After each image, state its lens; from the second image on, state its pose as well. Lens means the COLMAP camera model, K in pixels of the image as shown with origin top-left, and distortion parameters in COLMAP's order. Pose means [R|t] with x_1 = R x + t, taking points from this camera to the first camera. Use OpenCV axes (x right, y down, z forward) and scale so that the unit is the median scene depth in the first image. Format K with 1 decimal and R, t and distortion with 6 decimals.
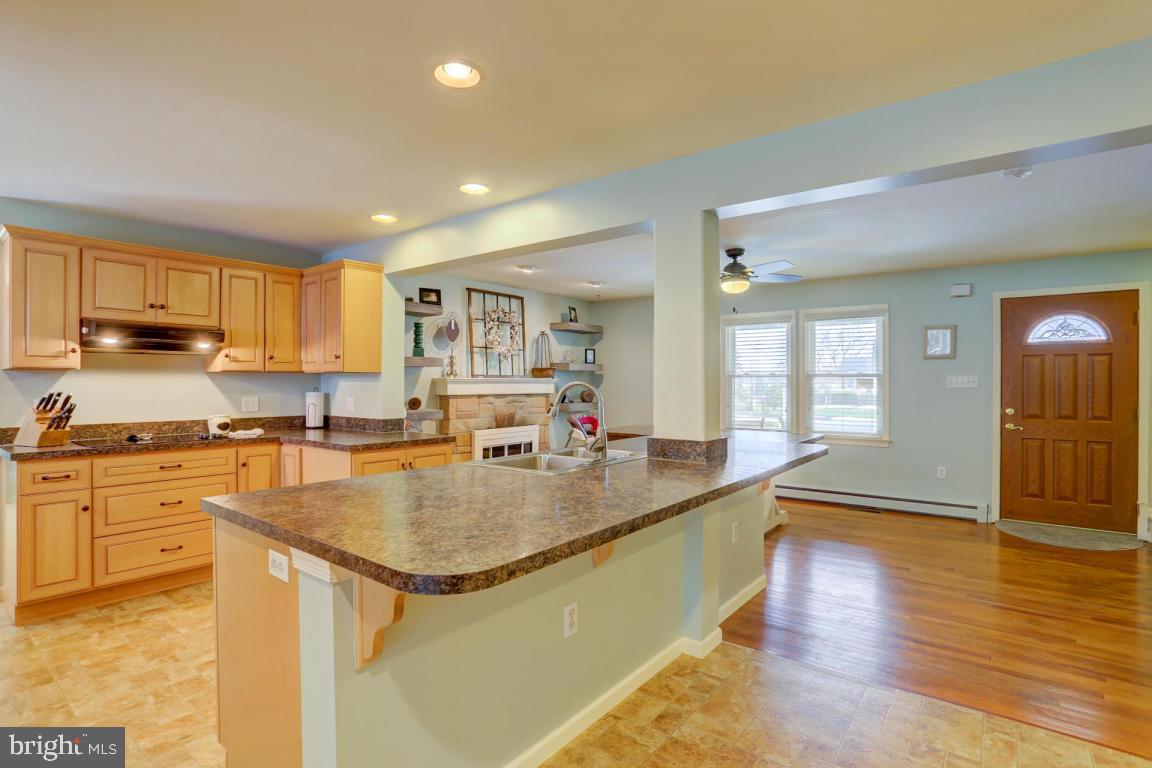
lens RADIAL K [[574.3, 0, 579.7], [0, 574.3, 378.5], [0, 0, 1]] dist [-0.070112, 0.035319]
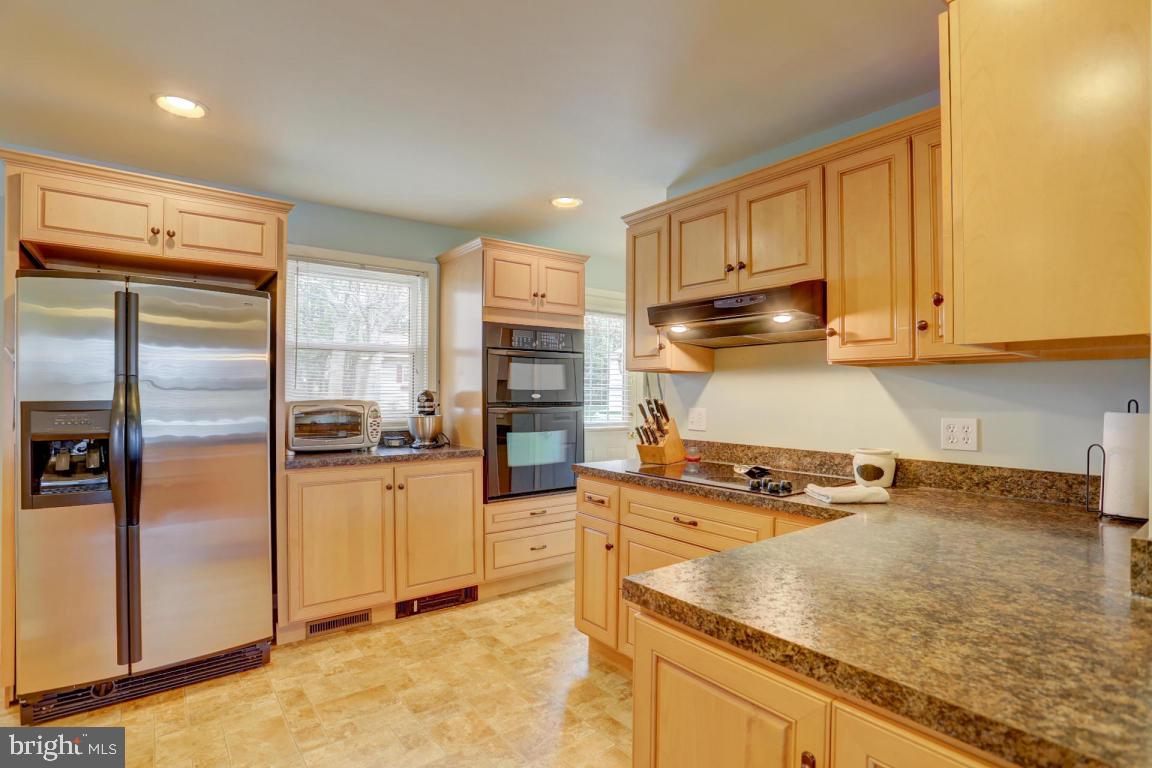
lens RADIAL K [[563.1, 0, 582.7], [0, 563.1, 391.2], [0, 0, 1]] dist [-0.073329, 0.026473]
pose [[-0.241616, -0.004918, -0.970359, -0.068107], [0.001193, 0.999985, -0.005365, 0.011325], [0.970371, -0.002454, -0.241607, 0.695704]]
